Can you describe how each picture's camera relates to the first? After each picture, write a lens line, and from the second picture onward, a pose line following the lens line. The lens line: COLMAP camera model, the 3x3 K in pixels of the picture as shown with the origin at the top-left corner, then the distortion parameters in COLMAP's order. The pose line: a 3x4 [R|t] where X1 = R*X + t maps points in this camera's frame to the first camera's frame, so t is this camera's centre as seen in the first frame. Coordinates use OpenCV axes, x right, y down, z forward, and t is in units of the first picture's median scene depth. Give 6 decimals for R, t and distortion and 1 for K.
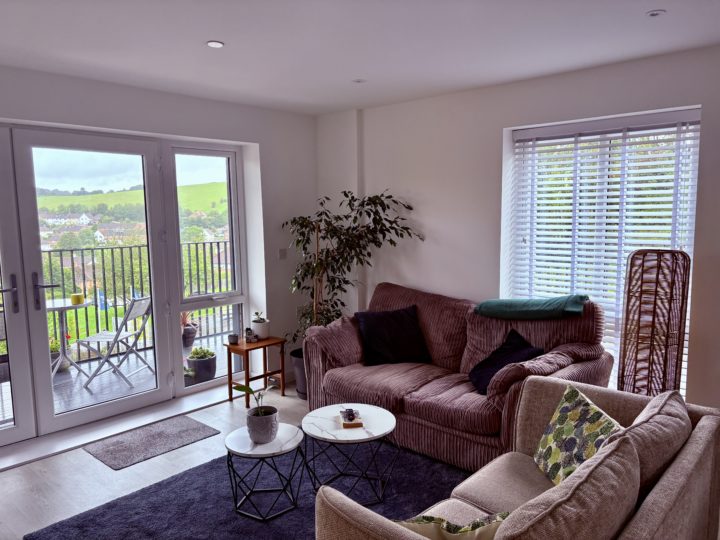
lens RADIAL K [[551.6, 0, 360.3], [0, 551.6, 270.6], [0, 0, 1]] dist [0.050440, -0.016226]
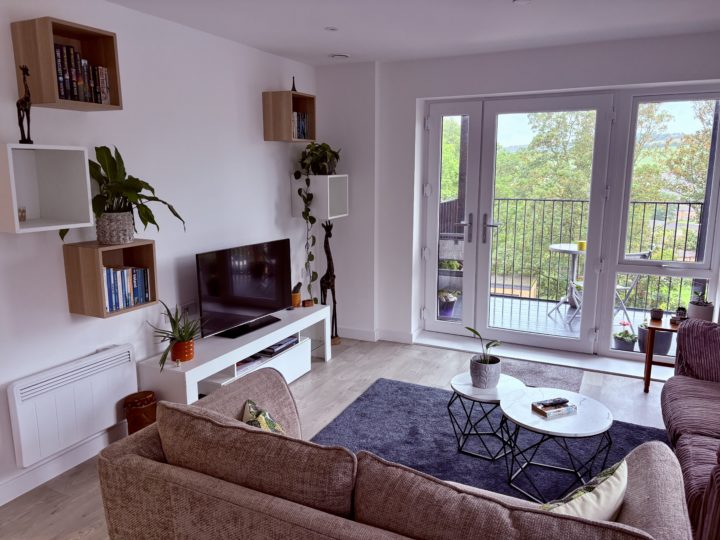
lens RADIAL K [[551.6, 0, 360.3], [0, 551.6, 271.6], [0, 0, 1]] dist [0.050440, -0.016226]
pose [[0.272503, 0.192871, -0.942625, 0.491784], [-0.108921, 0.979588, 0.168947, -0.043001], [0.955970, 0.056633, 0.287949, 0.311906]]
